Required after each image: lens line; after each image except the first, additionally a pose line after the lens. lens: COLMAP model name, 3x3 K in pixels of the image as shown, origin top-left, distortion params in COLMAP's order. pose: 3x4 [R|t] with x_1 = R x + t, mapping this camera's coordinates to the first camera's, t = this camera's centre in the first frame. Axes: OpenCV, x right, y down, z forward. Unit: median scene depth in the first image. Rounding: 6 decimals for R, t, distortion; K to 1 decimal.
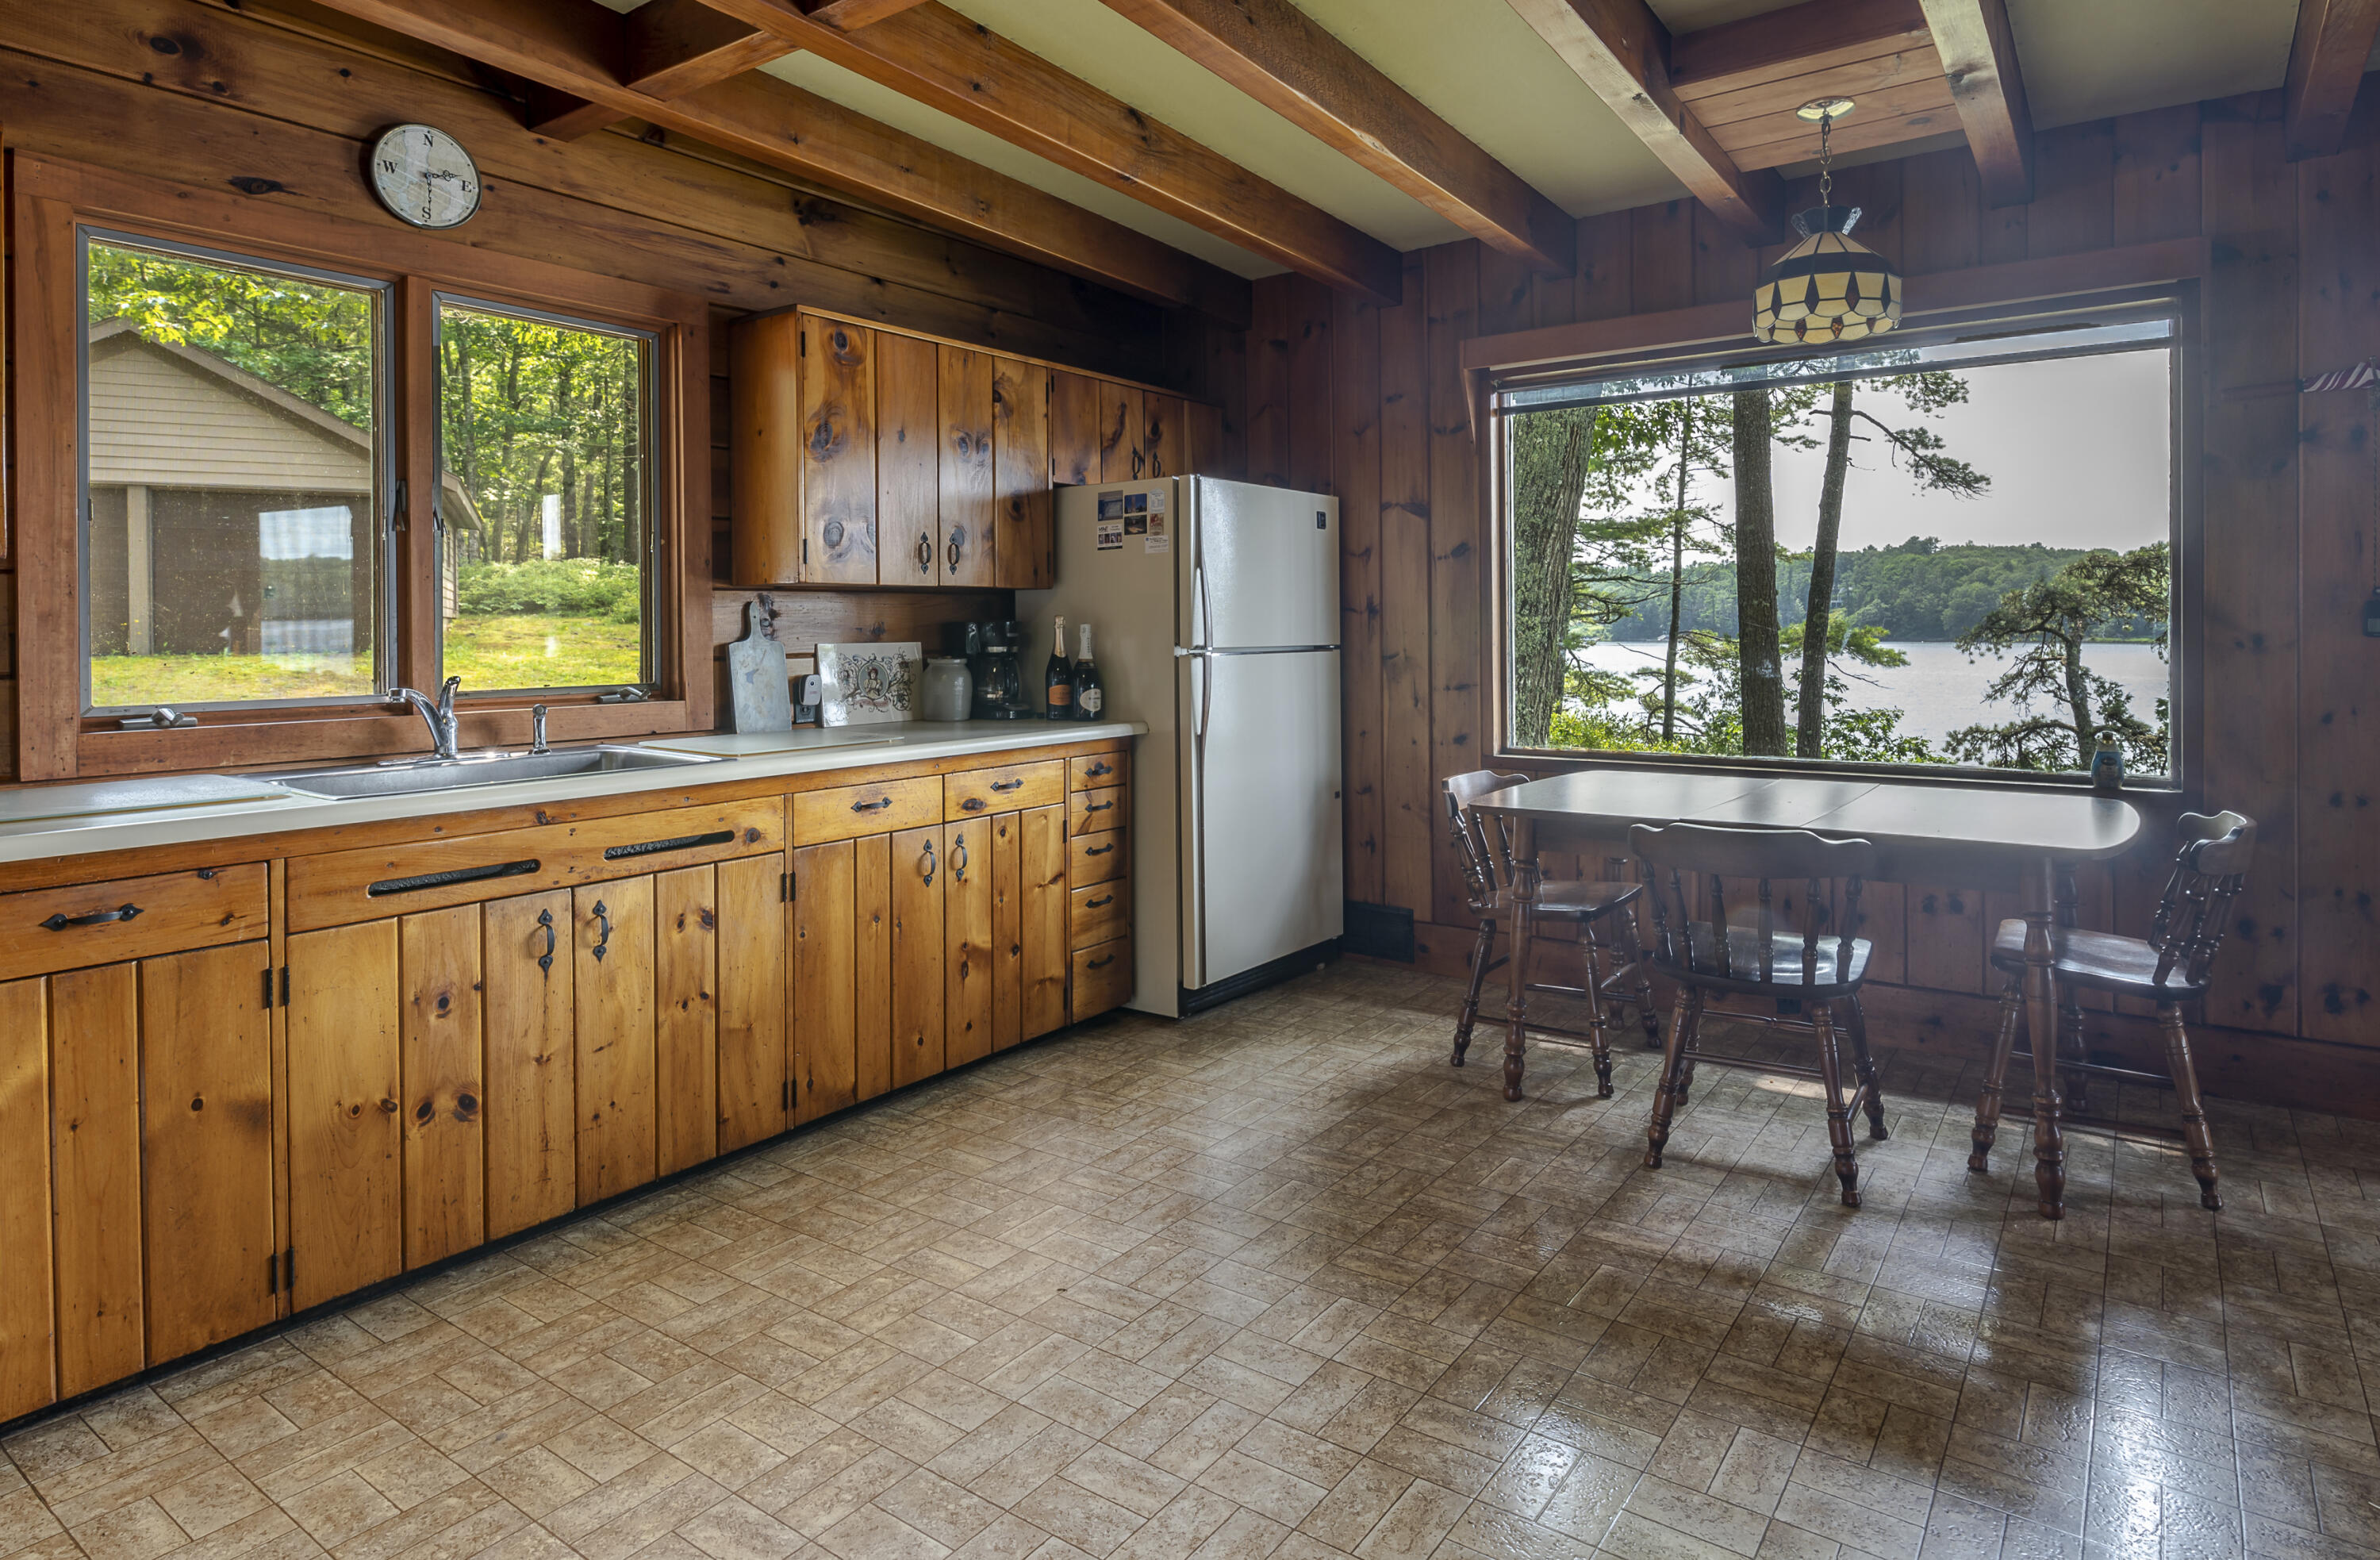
lens RADIAL K [[1286.0, 0, 1253.9], [0, 1286.0, 650.4], [0, 0, 1]] dist [0.003178, -0.005452]
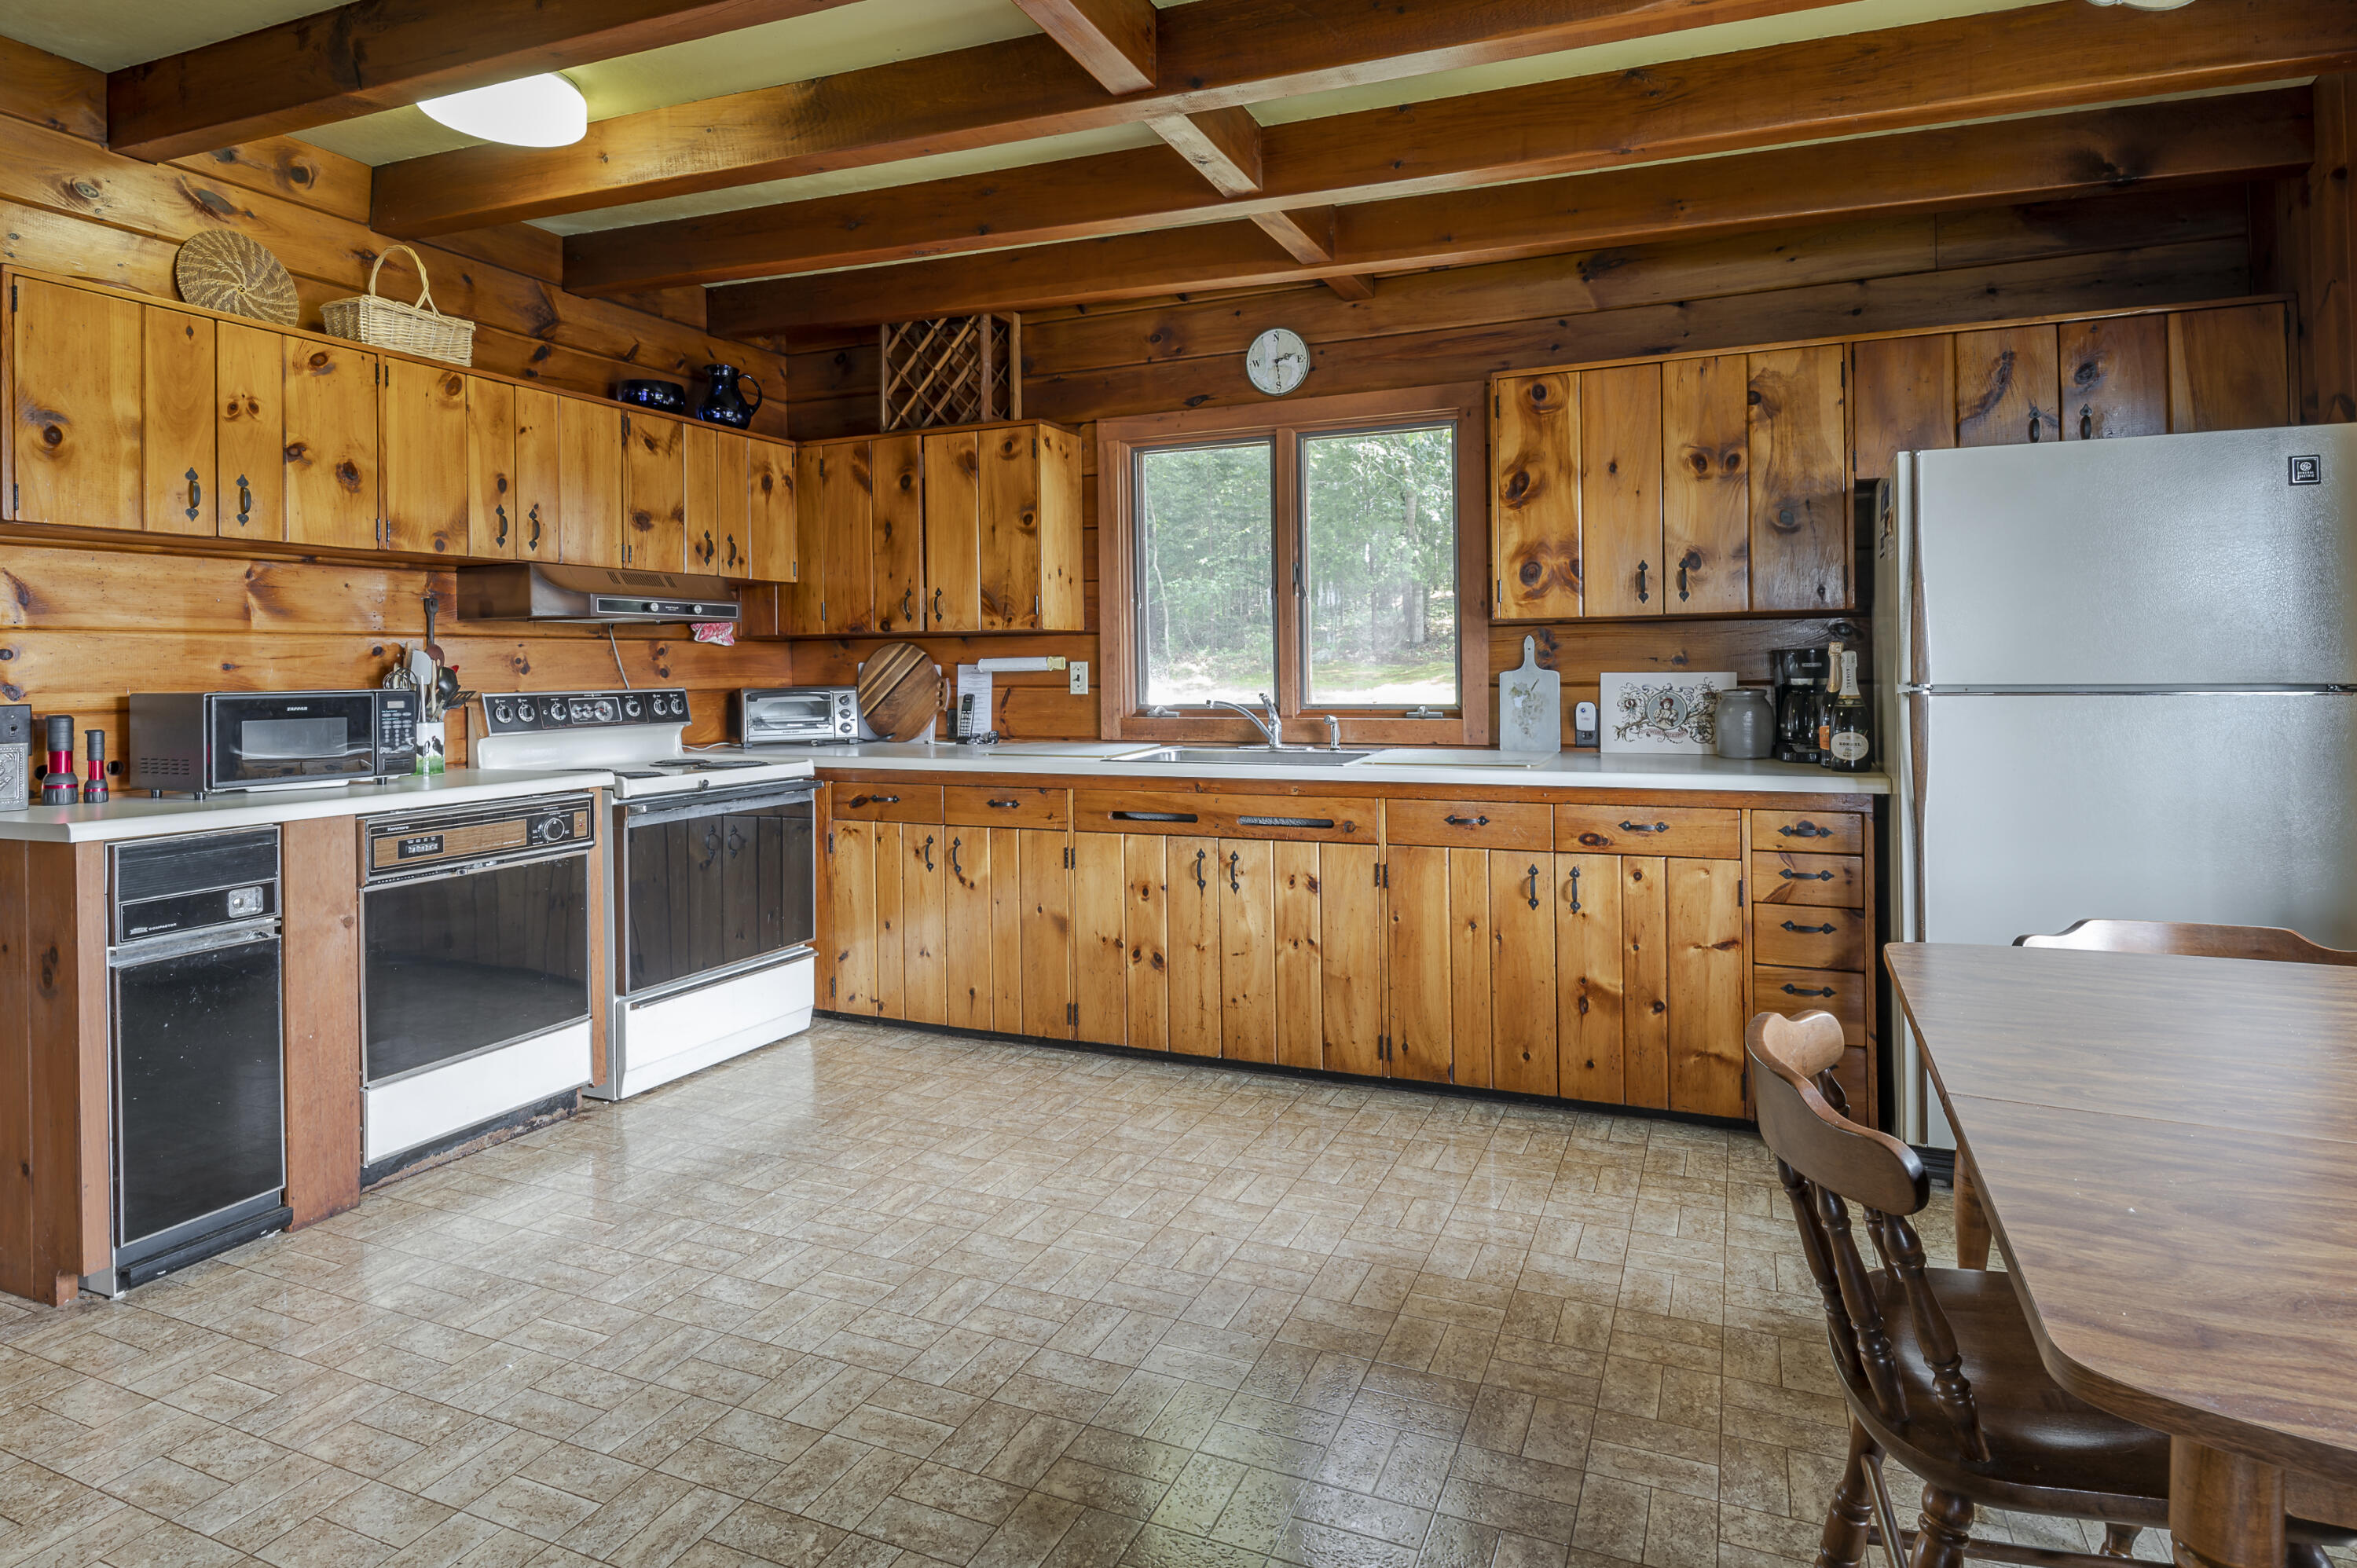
lens RADIAL K [[1218.1, 0, 1183.5], [0, 1218.1, 673.8], [0, 0, 1]] dist [0.004779, -0.007380]
pose [[0.217542, 0.011866, -0.975979, 0.719414], [-0.008114, 0.999914, 0.010348, -0.015930], [0.976017, 0.005668, 0.217620, 0.575059]]
